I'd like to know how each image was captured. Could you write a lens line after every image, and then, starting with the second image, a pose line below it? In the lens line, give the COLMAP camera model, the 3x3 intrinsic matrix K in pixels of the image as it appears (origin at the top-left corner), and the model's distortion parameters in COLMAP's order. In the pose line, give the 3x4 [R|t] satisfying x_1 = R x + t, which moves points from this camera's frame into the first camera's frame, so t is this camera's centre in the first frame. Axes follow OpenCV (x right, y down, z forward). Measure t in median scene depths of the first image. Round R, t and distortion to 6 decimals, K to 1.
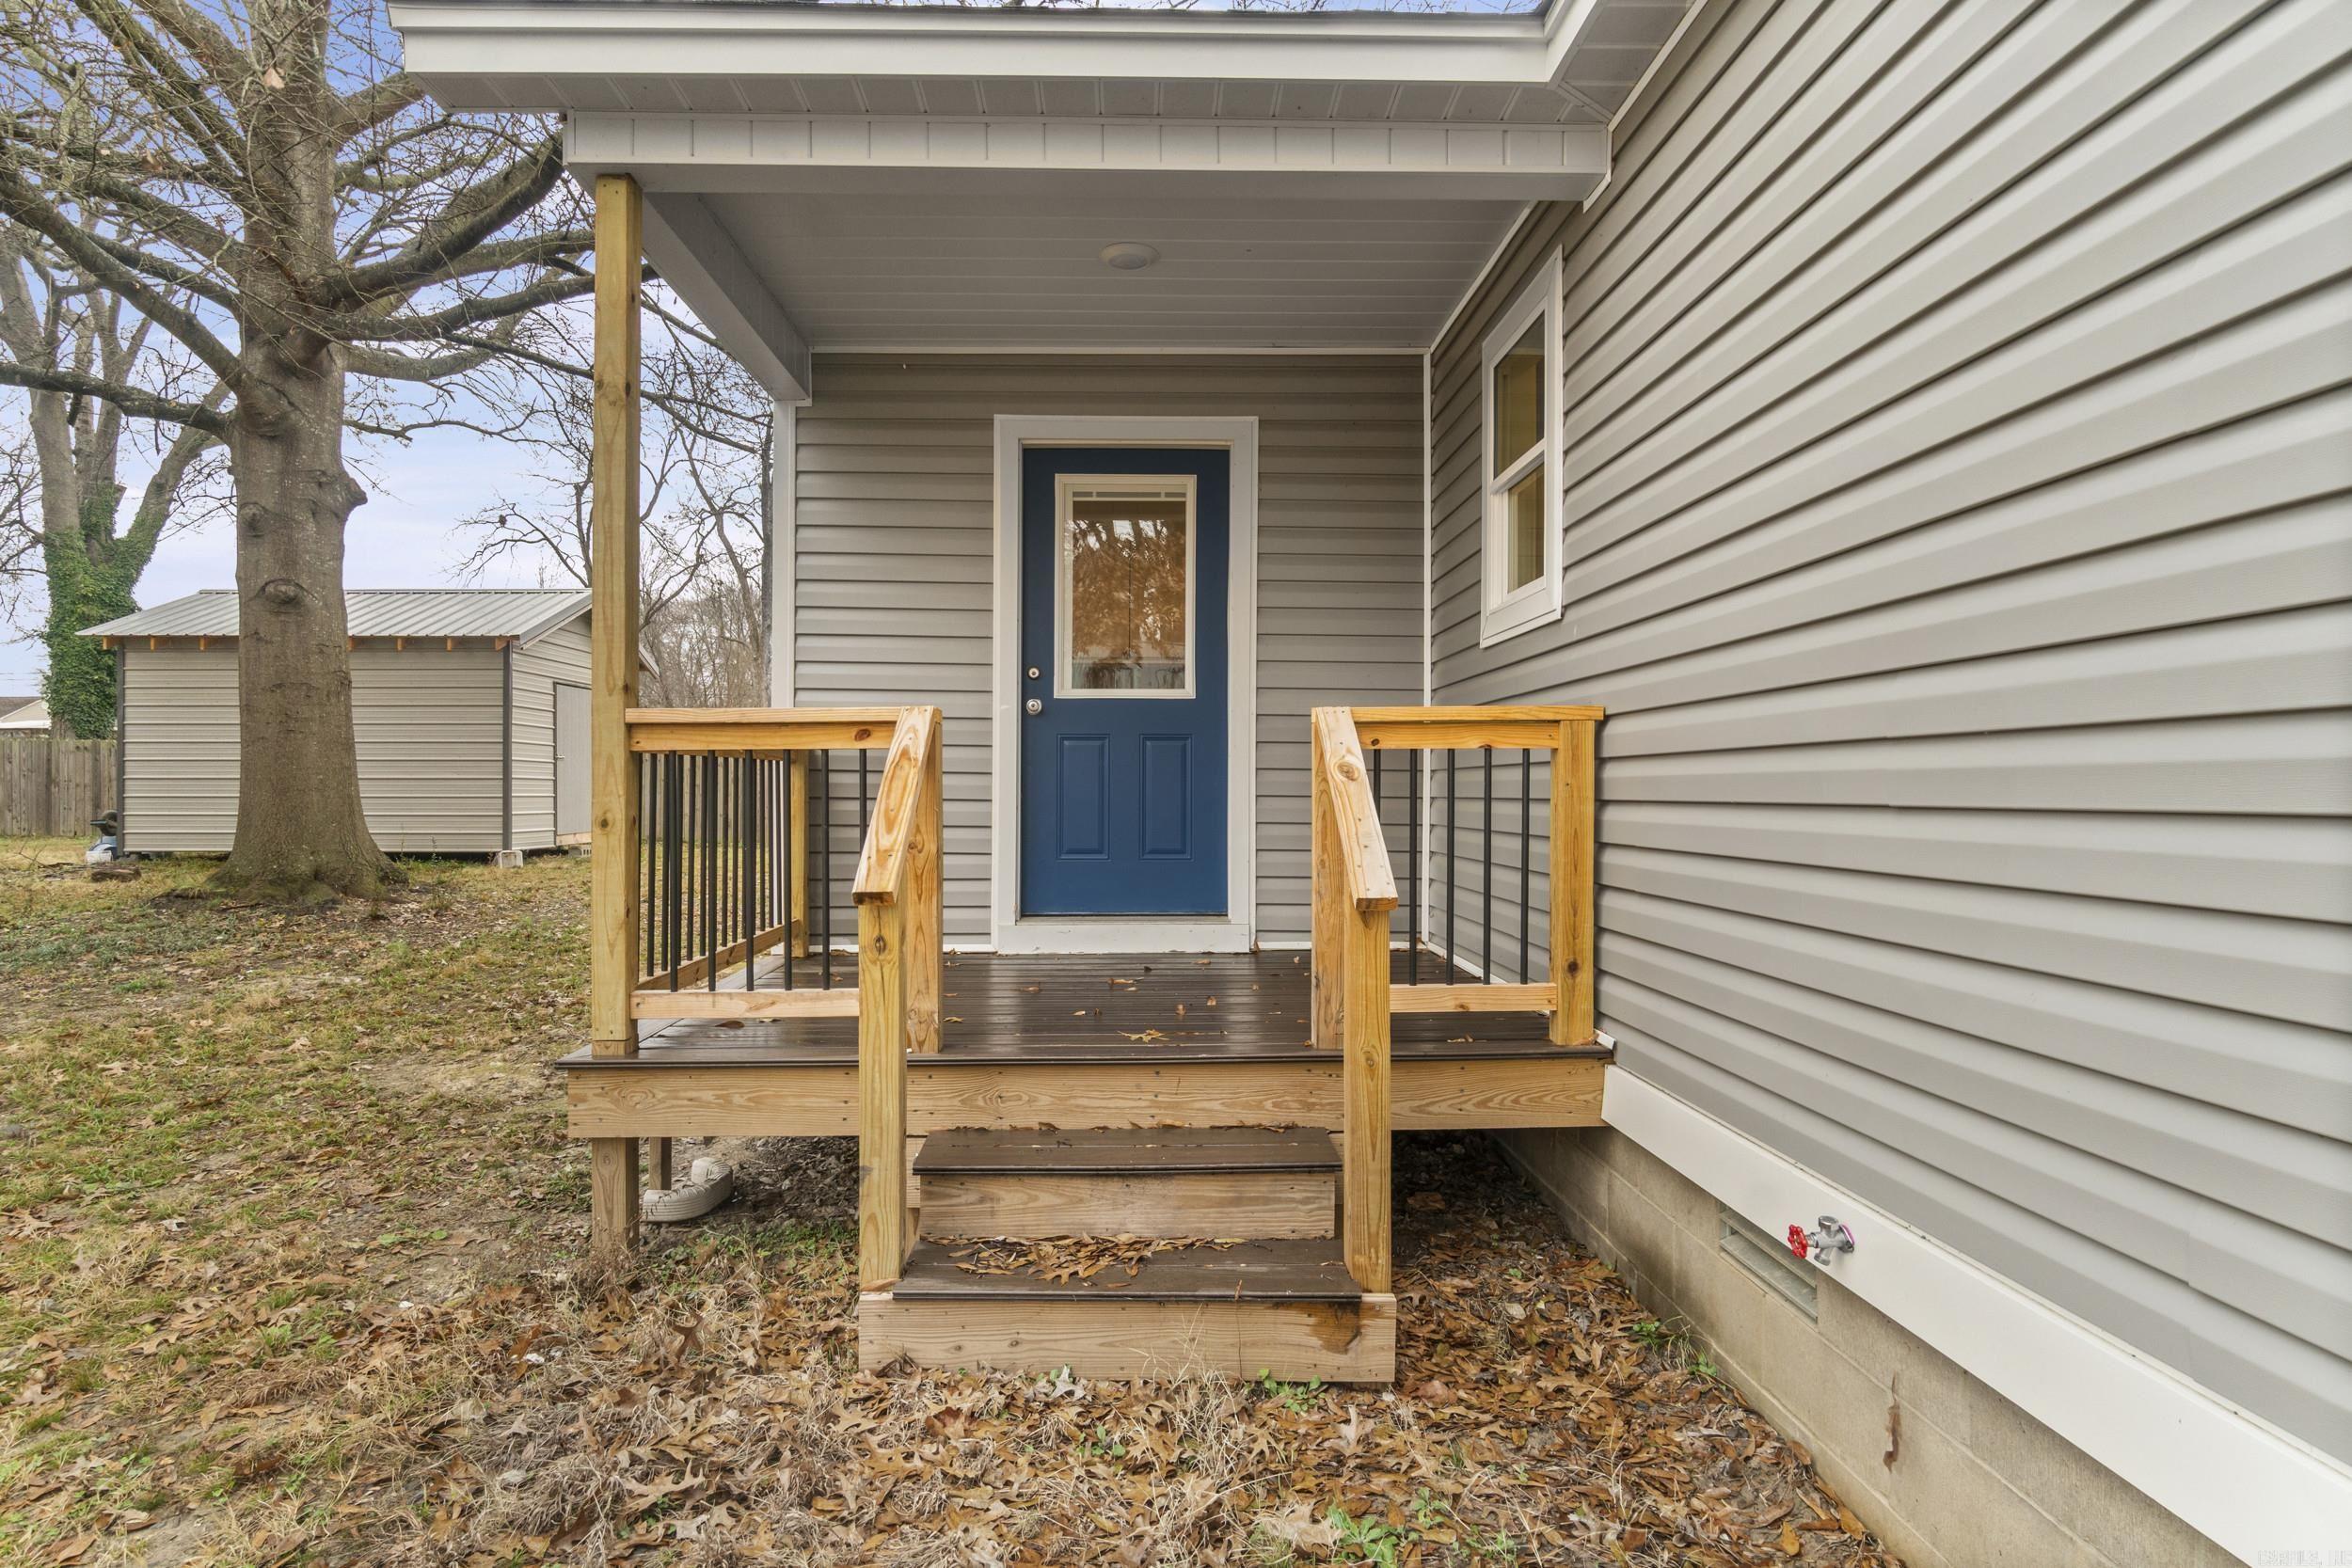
lens RADIAL K [[1207.8, 0, 1155.8], [0, 1207.8, 778.5], [0, 0, 1]] dist [-0.005254, 0.000374]
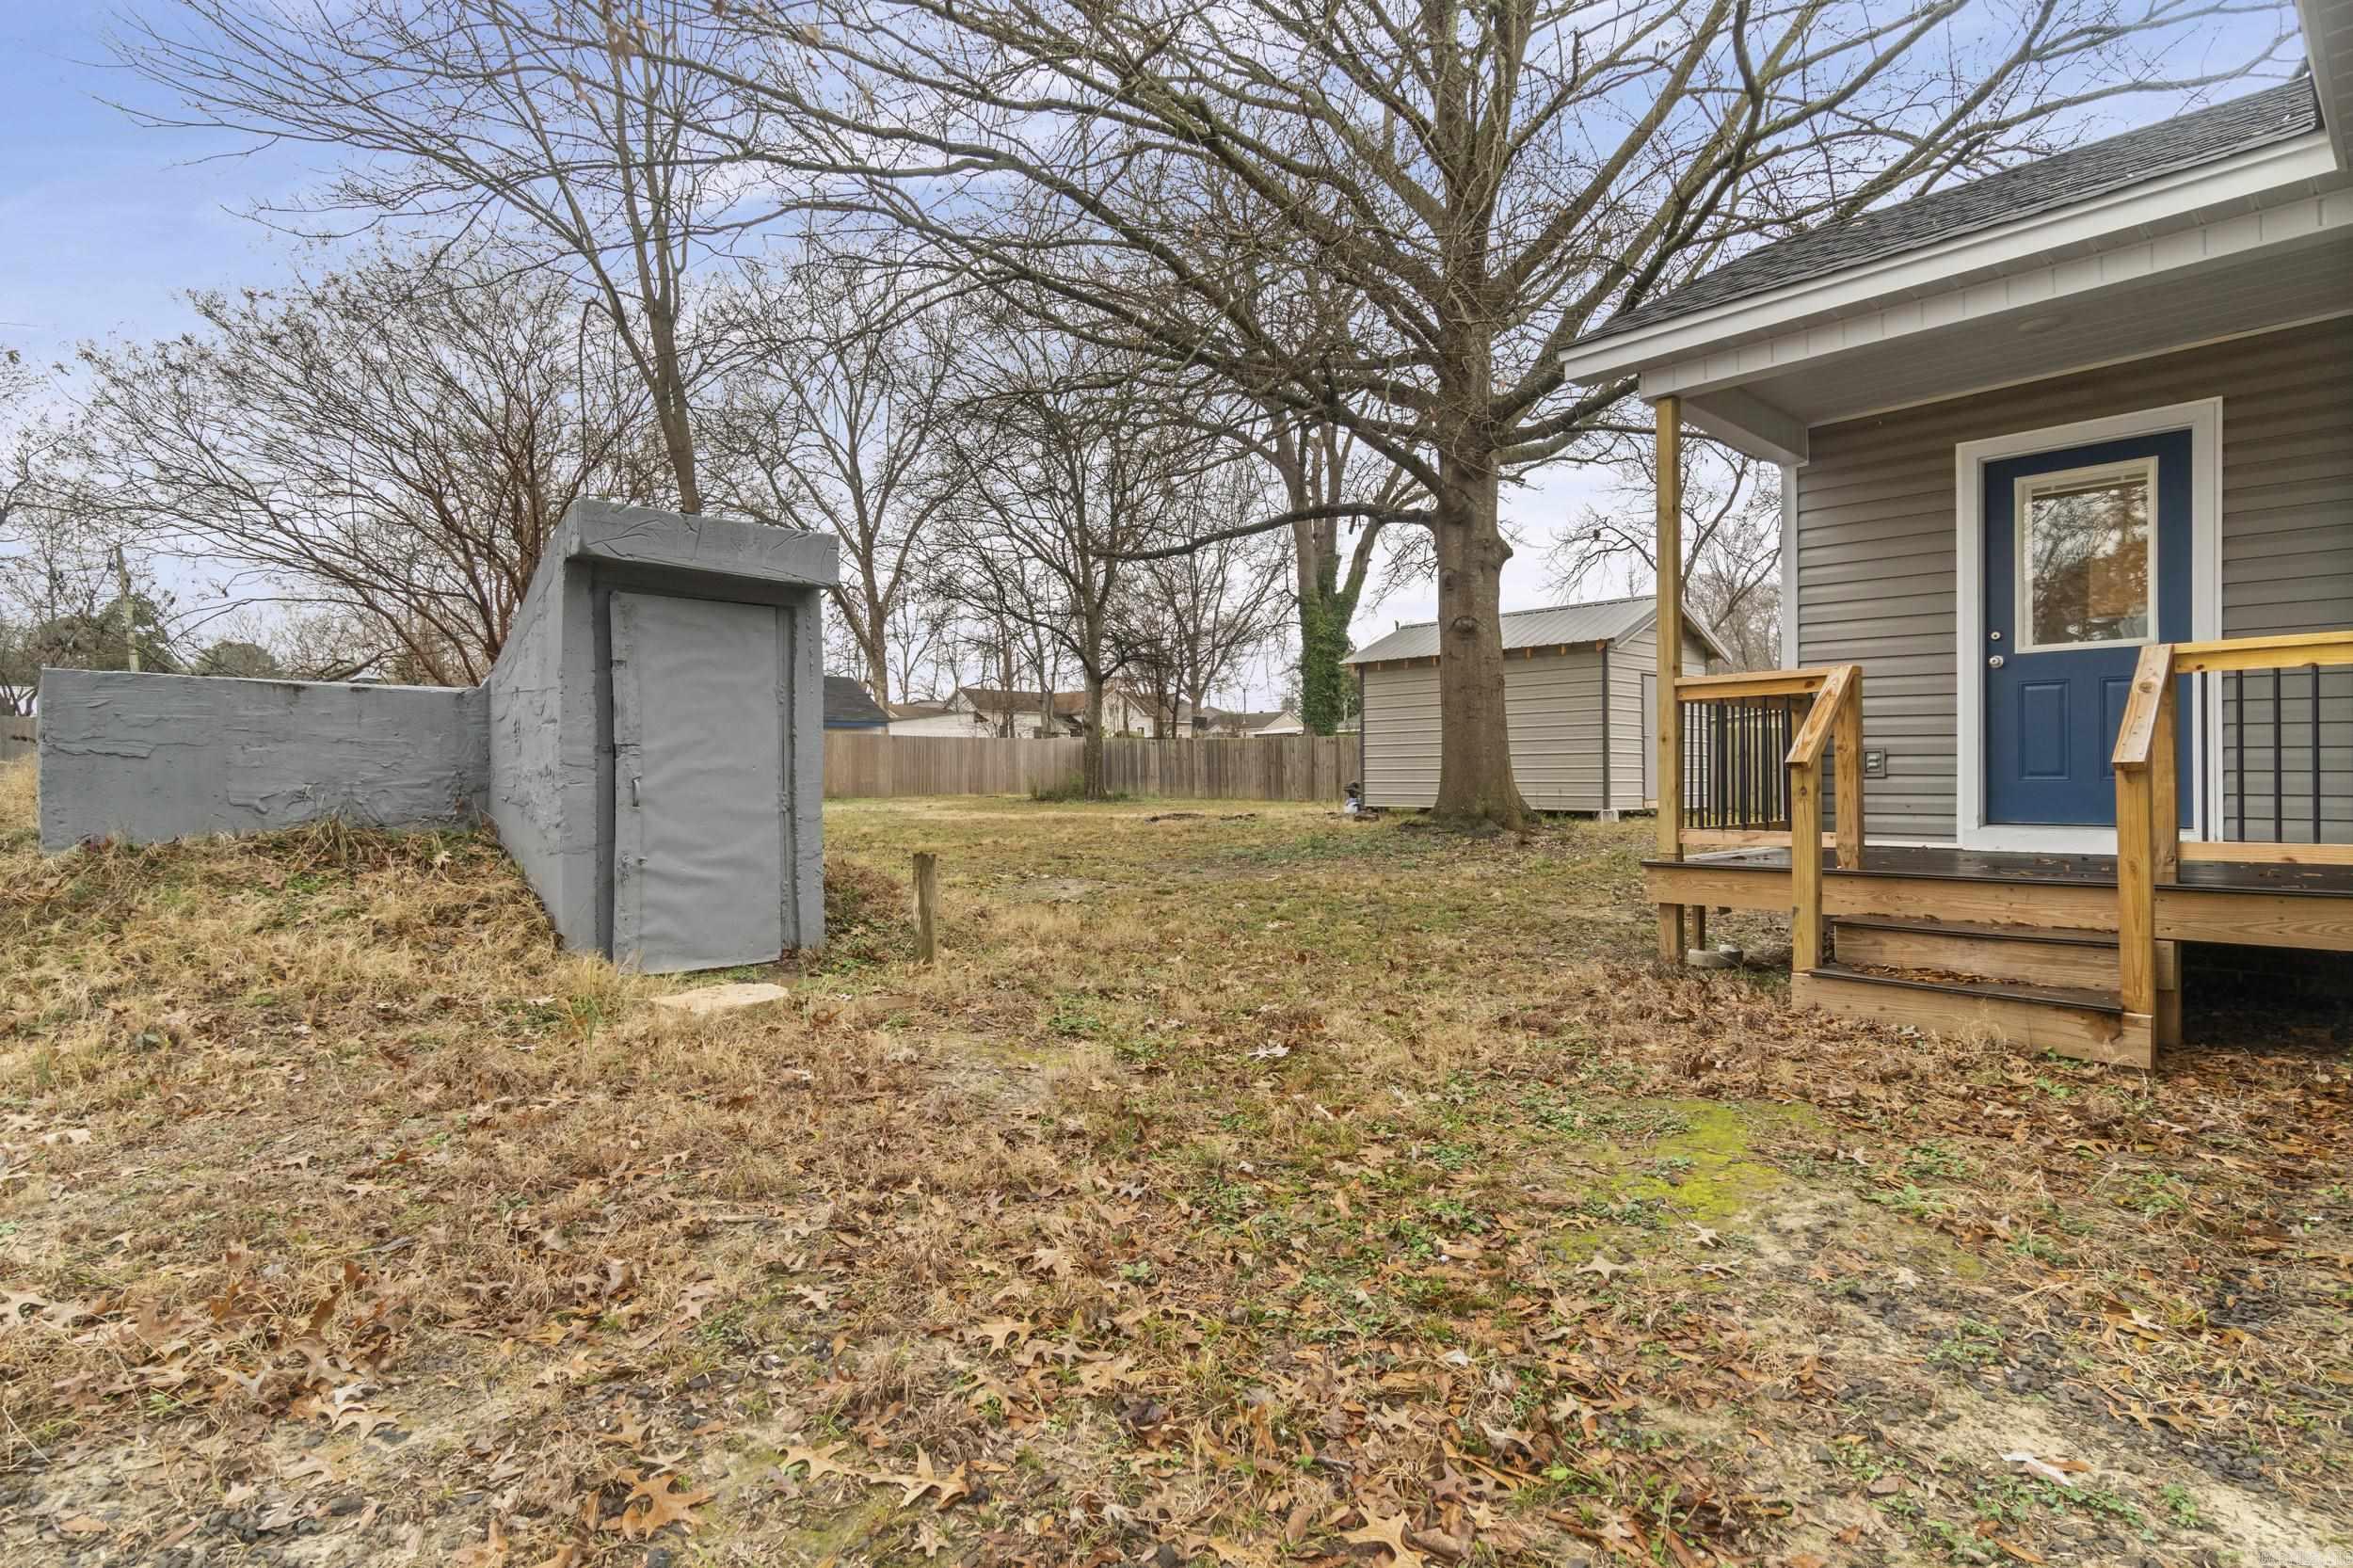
lens RADIAL K [[1208.4, 0, 1156.3], [0, 1208.4, 778.5], [0, 0, 1]] dist [-0.005254, 0.000374]
pose [[0.662377, -0.004901, -0.749154, 0.137546], [0.010589, 0.999940, 0.002821, 0.026687], [0.749096, -0.009801, 0.662389, -0.270224]]
